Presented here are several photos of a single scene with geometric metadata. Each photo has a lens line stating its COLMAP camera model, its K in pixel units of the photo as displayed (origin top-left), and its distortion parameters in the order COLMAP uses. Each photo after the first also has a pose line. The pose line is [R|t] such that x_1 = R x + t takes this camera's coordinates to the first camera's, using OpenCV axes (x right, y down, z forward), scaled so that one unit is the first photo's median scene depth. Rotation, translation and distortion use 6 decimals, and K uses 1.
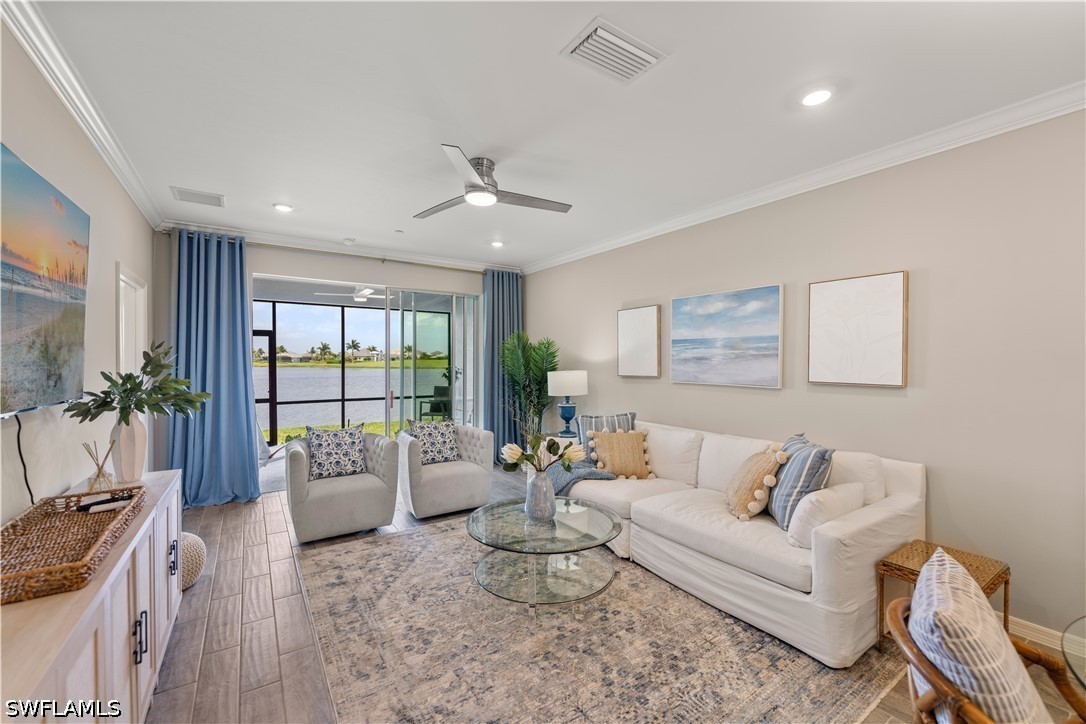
lens RADIAL K [[446.0, 0, 536.8], [0, 446.0, 363.8], [0, 0, 1]] dist [-0.000889, -0.001157]
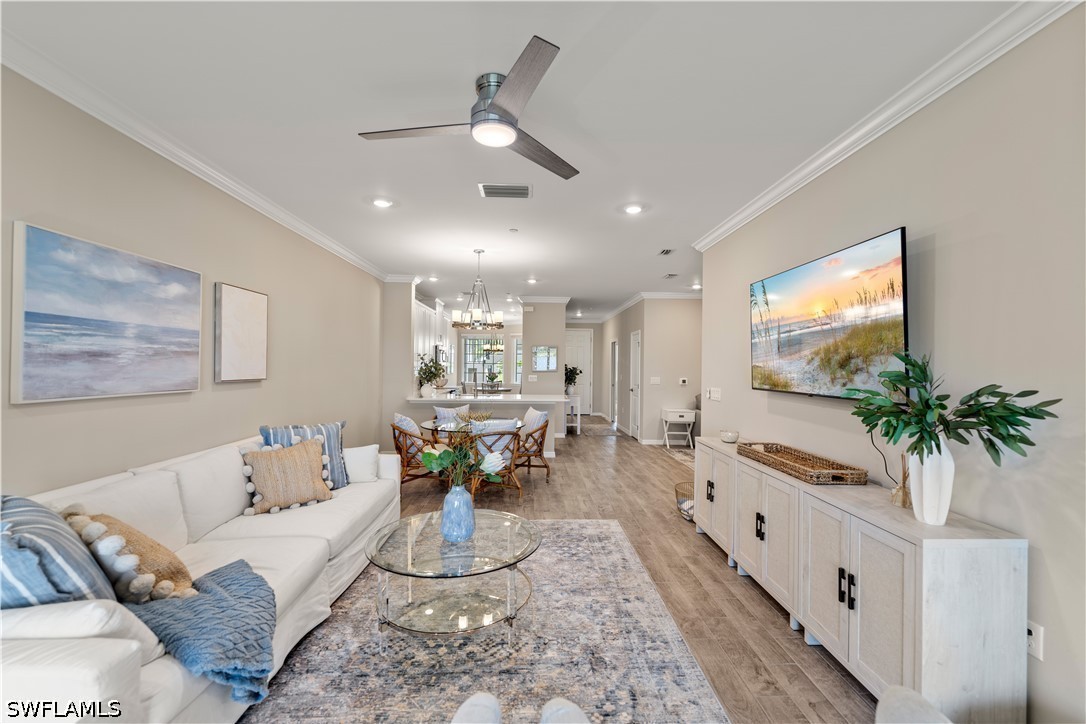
lens RADIAL K [[446.0, 0, 550.4], [0, 446.0, 361.2], [0, 0, 1]] dist [-0.000889, -0.001157]
pose [[-0.869205, -0.004419, 0.494433, -0.435698], [-0.006069, 0.999980, -0.001732, -0.005411], [-0.494415, -0.004507, -0.869214, 1.241372]]
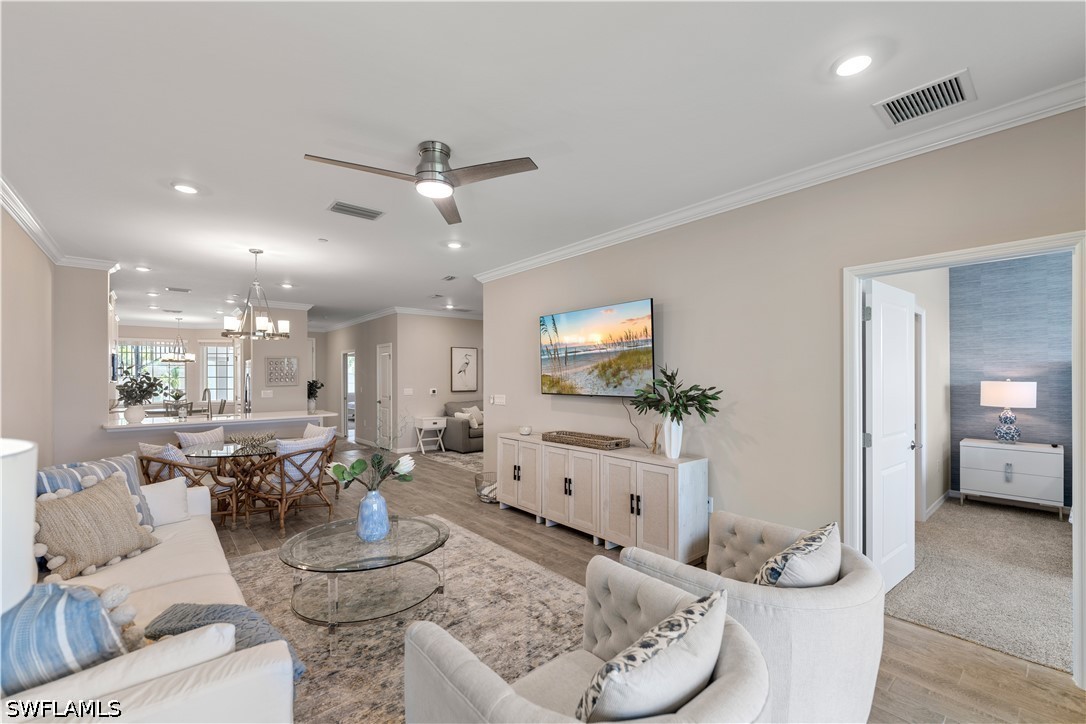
lens RADIAL K [[446.0, 0, 553.1], [0, 446.0, 372.4], [0, 0, 1]] dist [-0.000889, -0.001157]
pose [[-0.988188, 0.003425, -0.153207, -0.176312], [0.003593, 0.999993, -0.000818, -0.010413], [0.153203, -0.001359, -0.988194, 1.485328]]
